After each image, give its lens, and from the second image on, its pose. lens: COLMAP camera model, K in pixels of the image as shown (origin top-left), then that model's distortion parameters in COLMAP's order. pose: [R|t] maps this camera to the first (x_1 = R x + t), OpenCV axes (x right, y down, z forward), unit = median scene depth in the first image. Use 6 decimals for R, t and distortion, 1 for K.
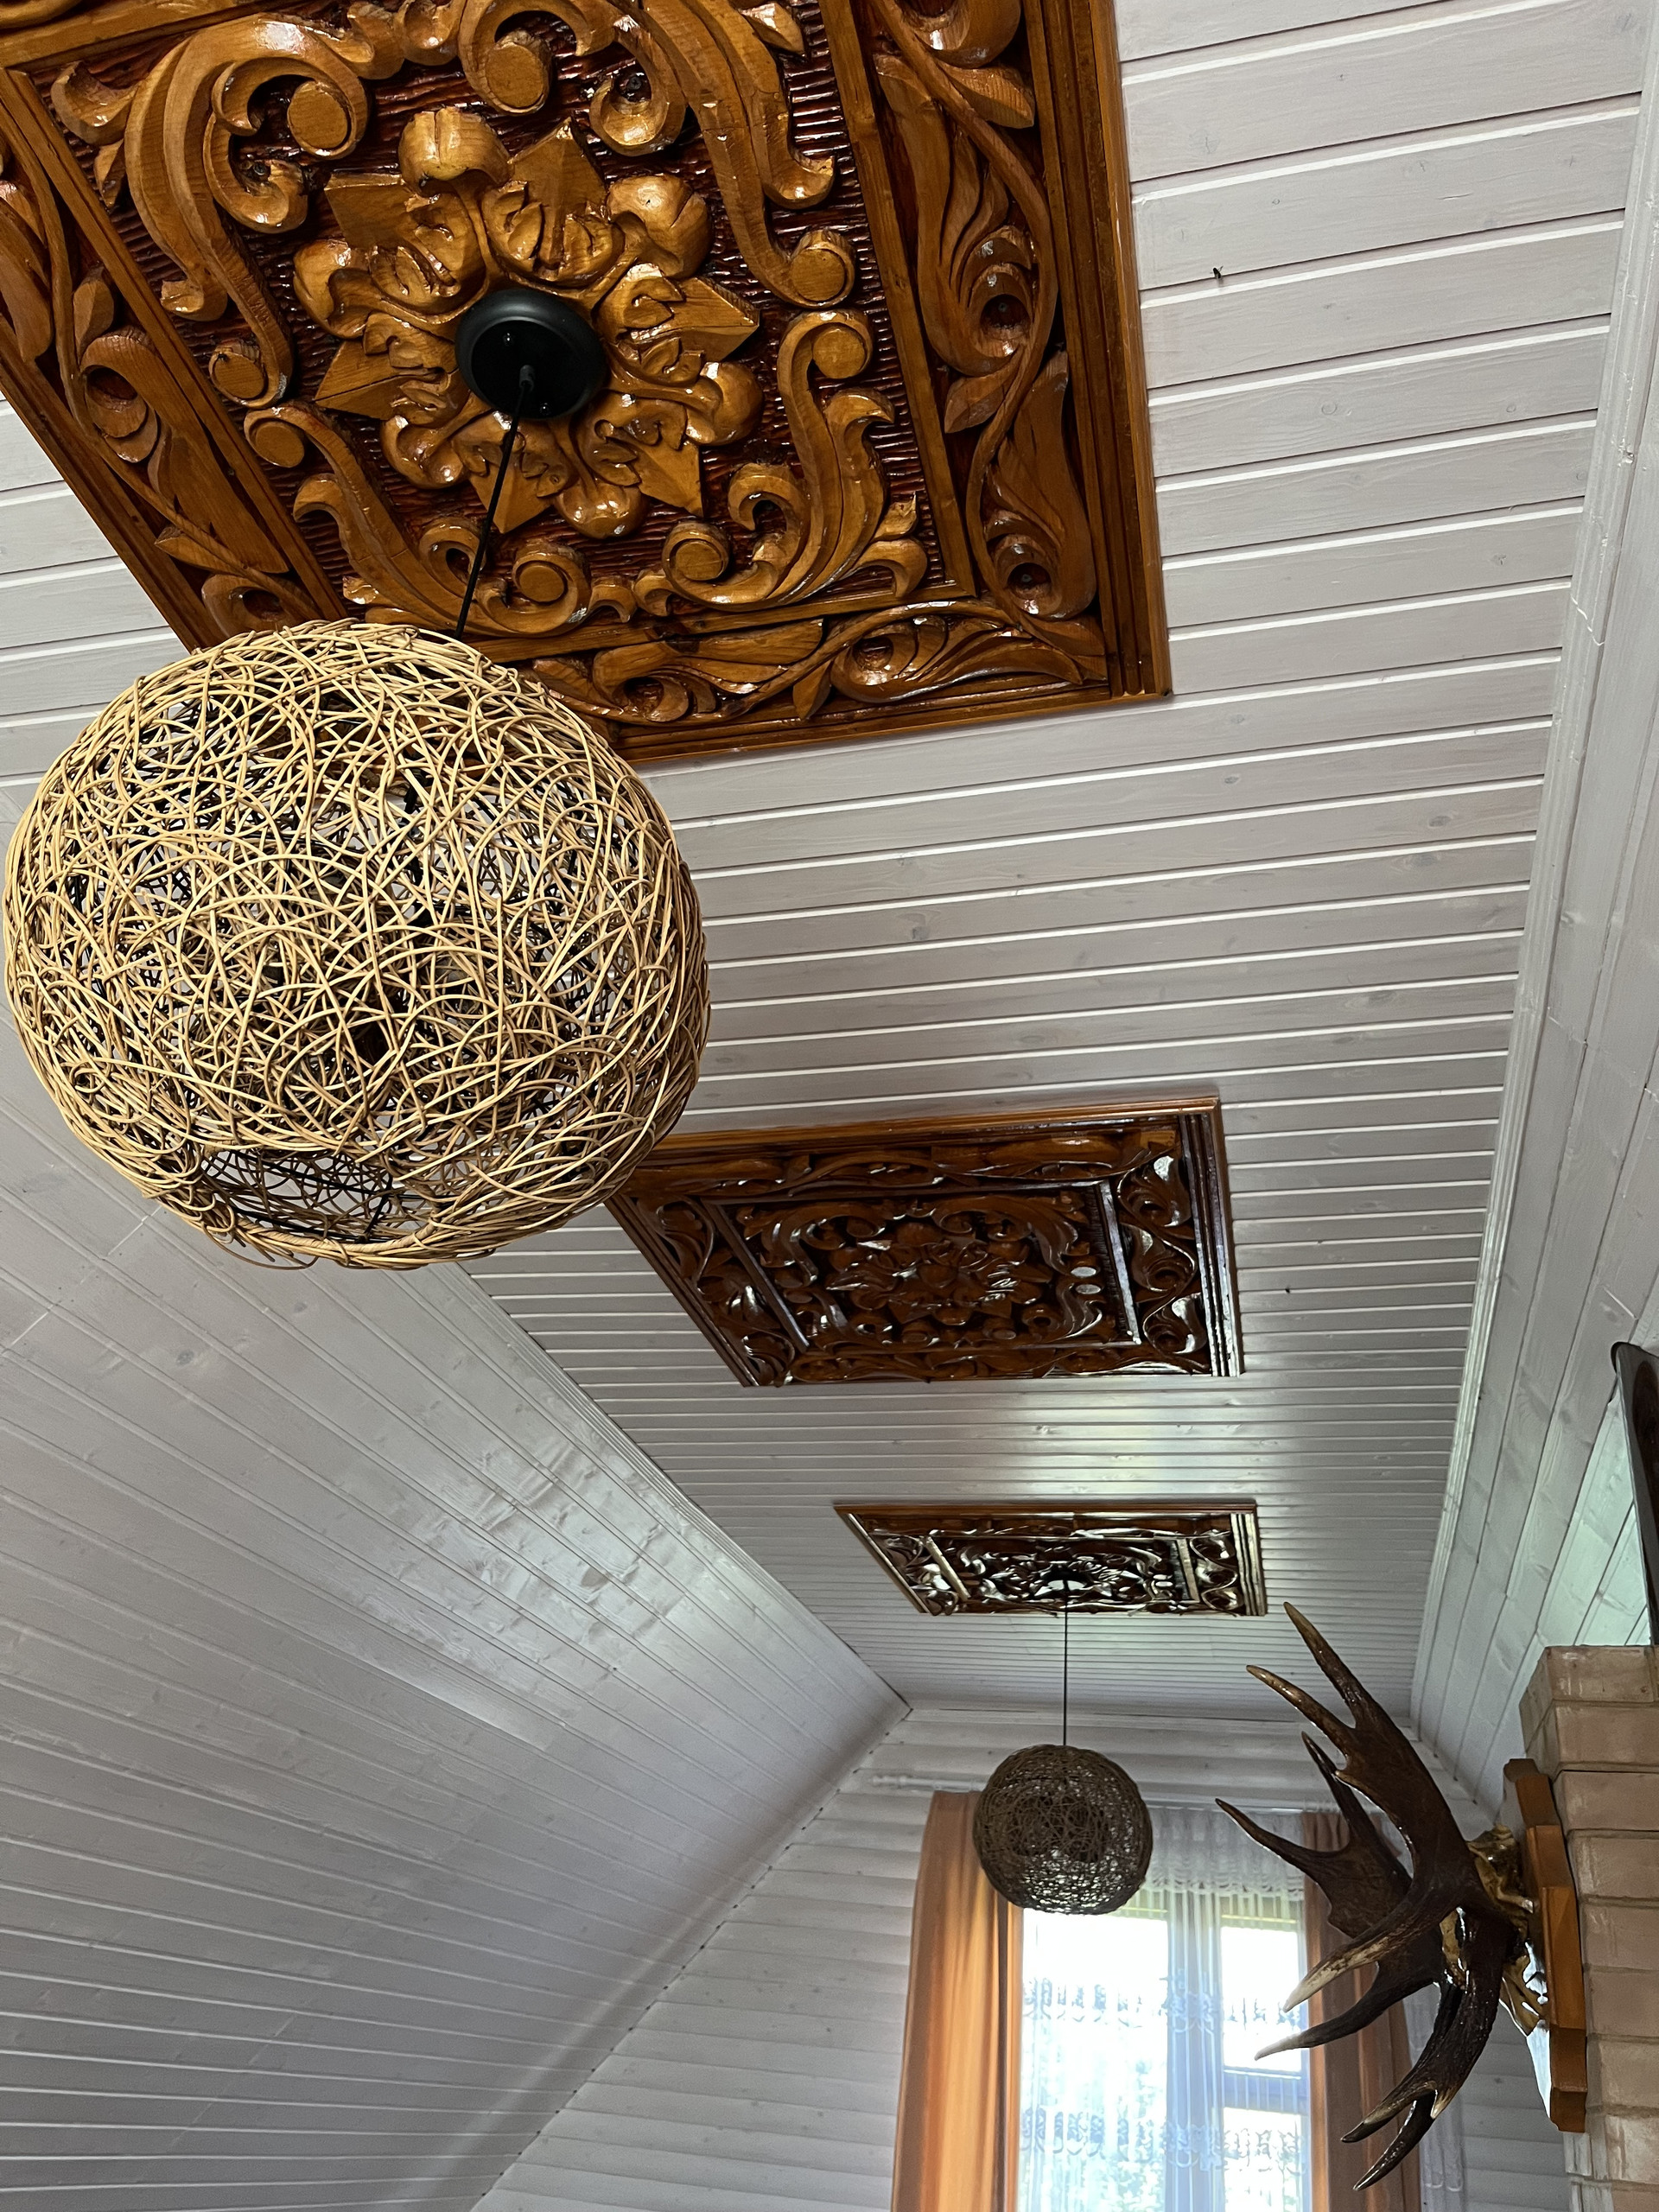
lens RADIAL K [[1696.5, 0, 838.4], [0, 1696.5, 1112.3], [0, 0, 1]] dist [-0.010620, -0.002455]
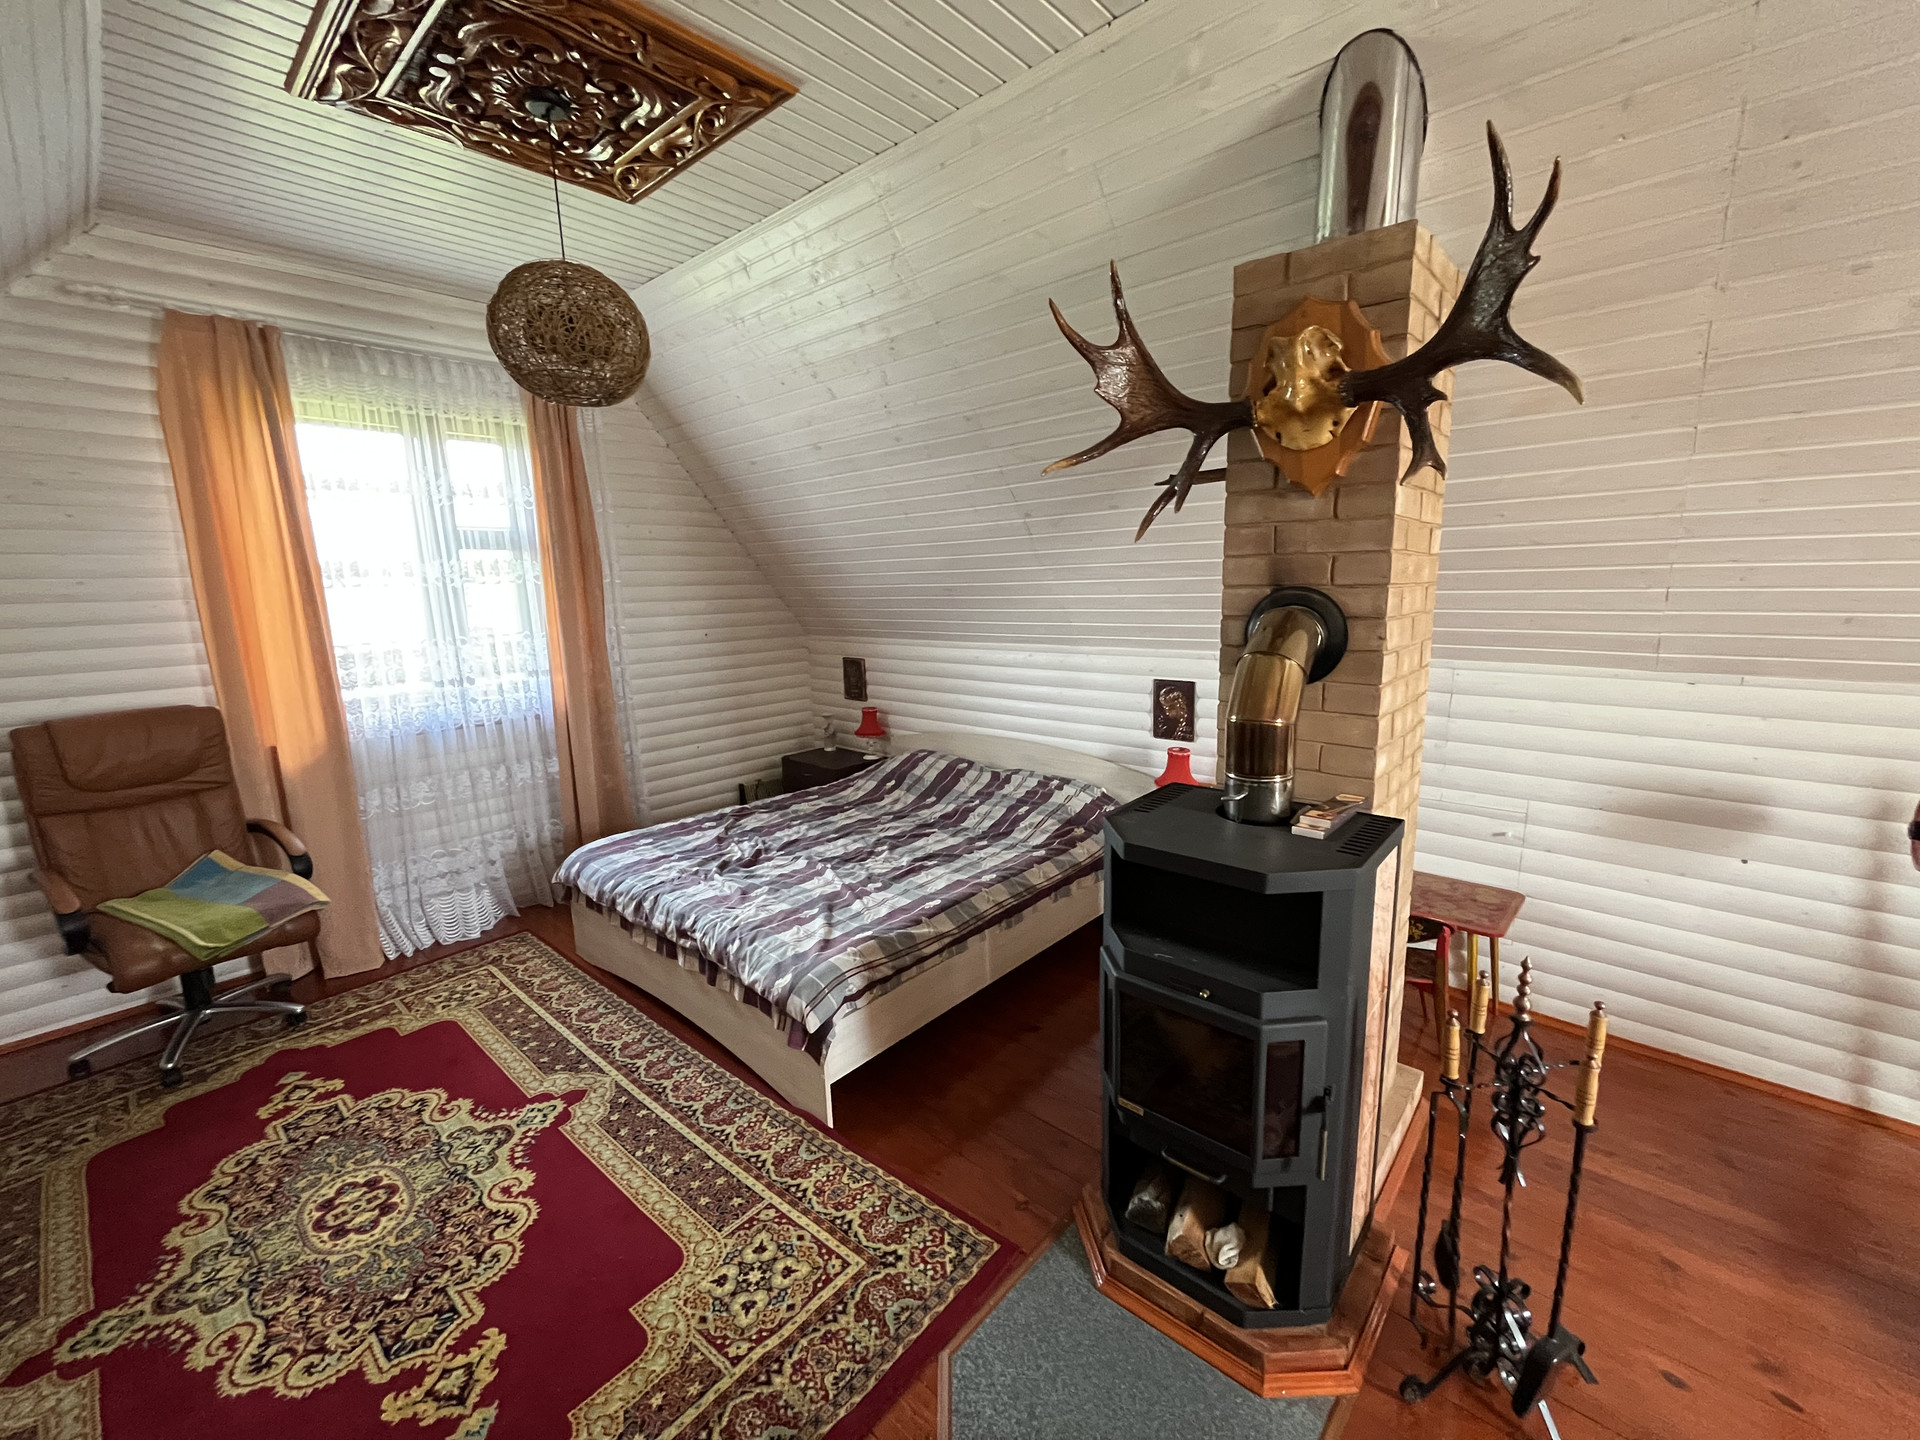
lens RADIAL K [[775.2, 0, 954.8], [0, 775.2, 717.3], [0, 0, 1]] dist [-0.003393, -0.000100]
pose [[0.455842, -0.254058, 0.853031, -0.256646], [-0.387893, 0.805892, 0.447300, 0.251083], [-0.801091, -0.534783, 0.268812, 0.418216]]
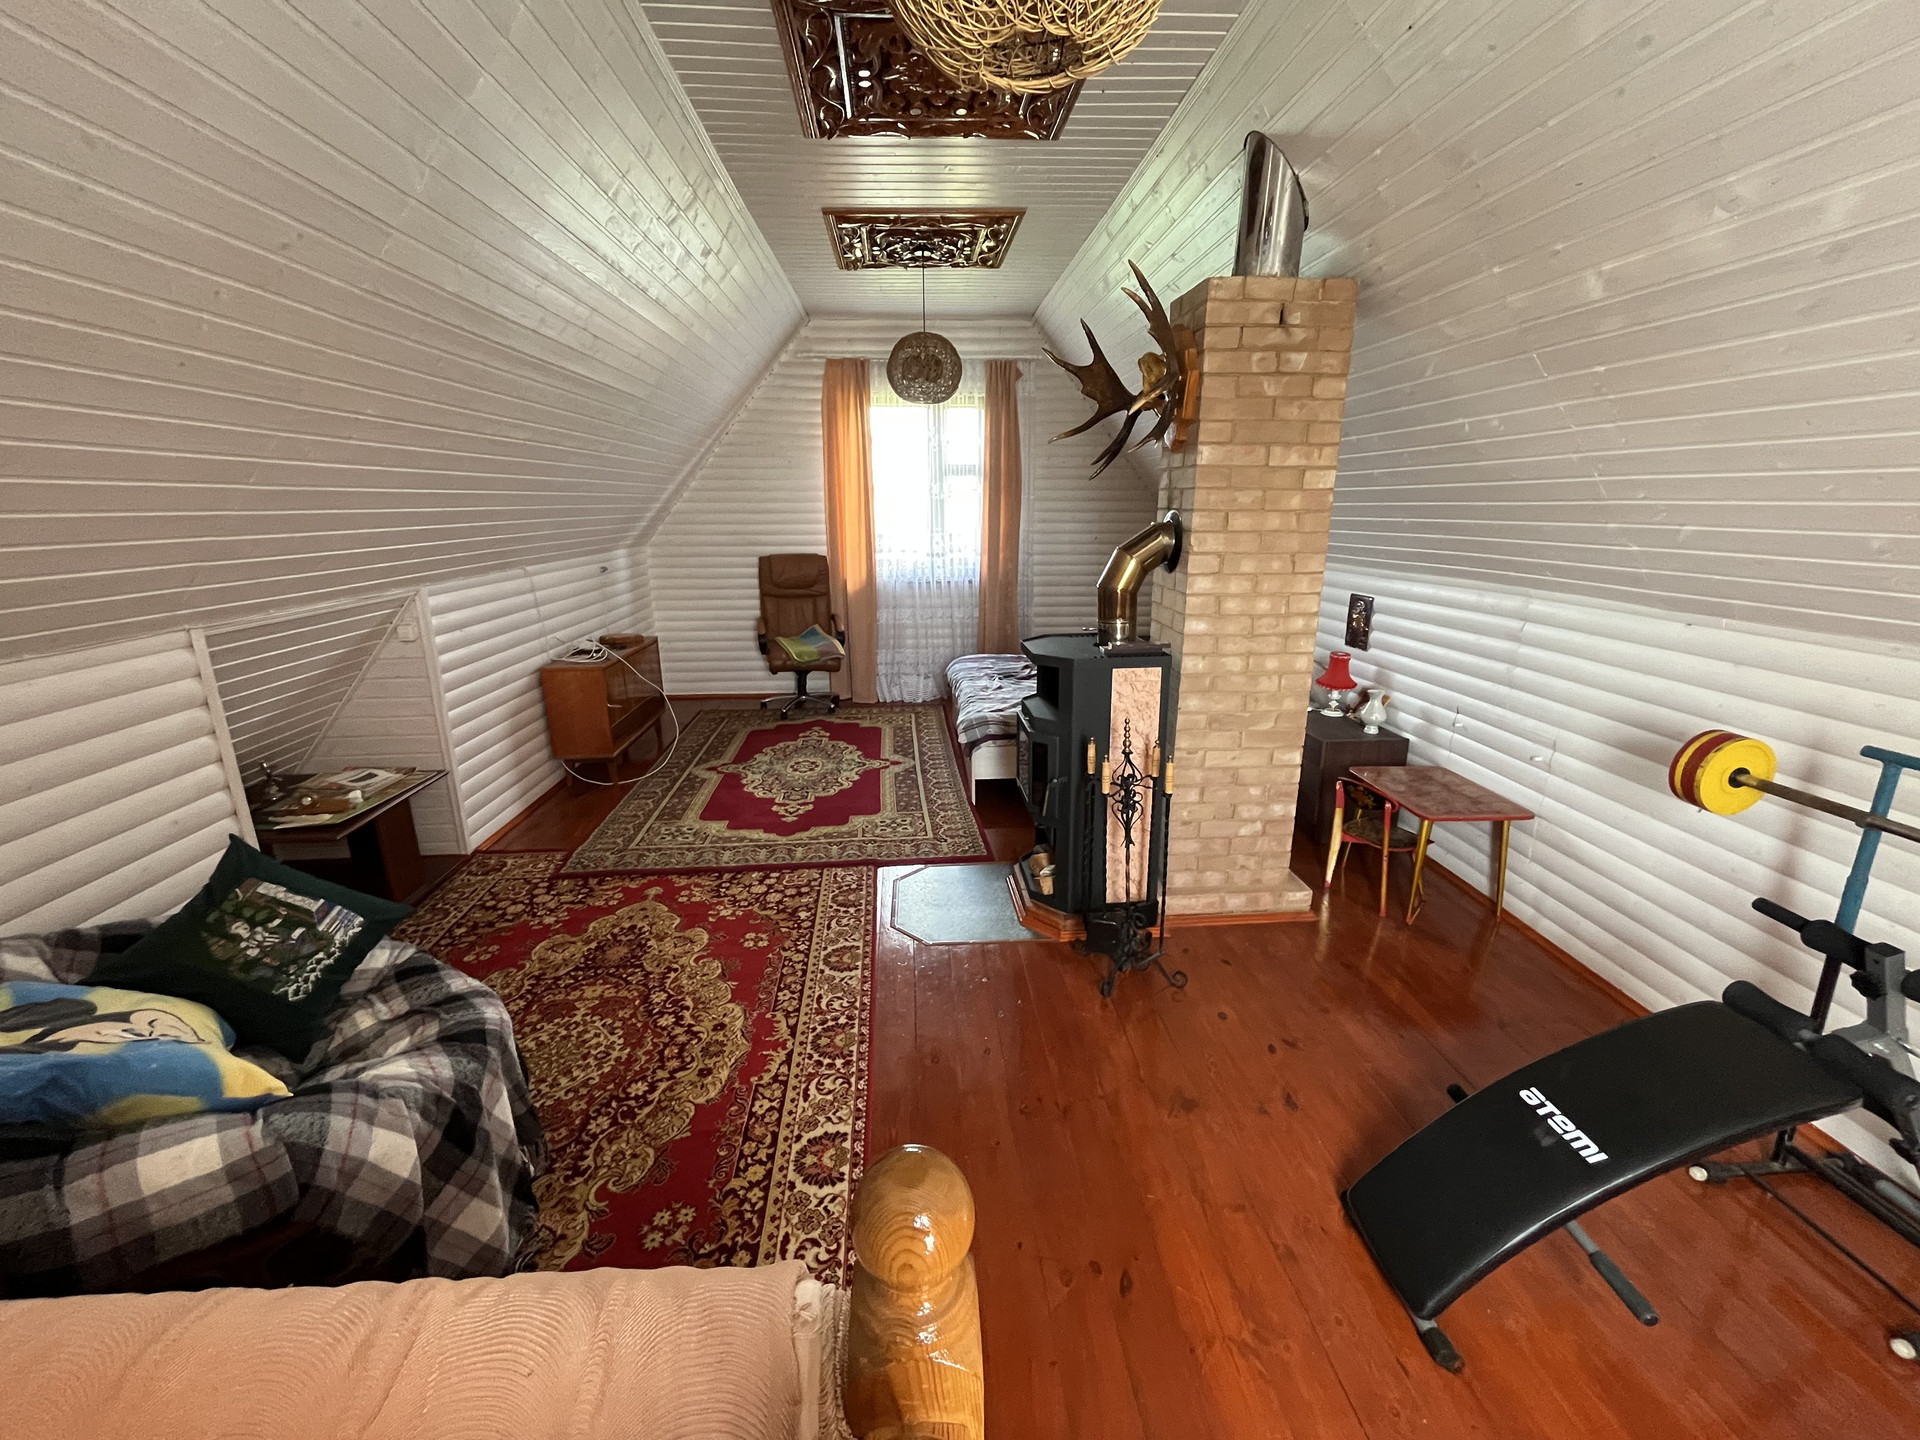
lens RADIAL K [[775.2, 0, 954.8], [0, 775.2, 717.3], [0, 0, 1]] dist [-0.003393, -0.000100]
pose [[0.945113, -0.172225, 0.277667, -0.191470], [-0.081787, 0.698054, 0.711359, -0.012359], [-0.316341, -0.695024, 0.645654, -0.054196]]
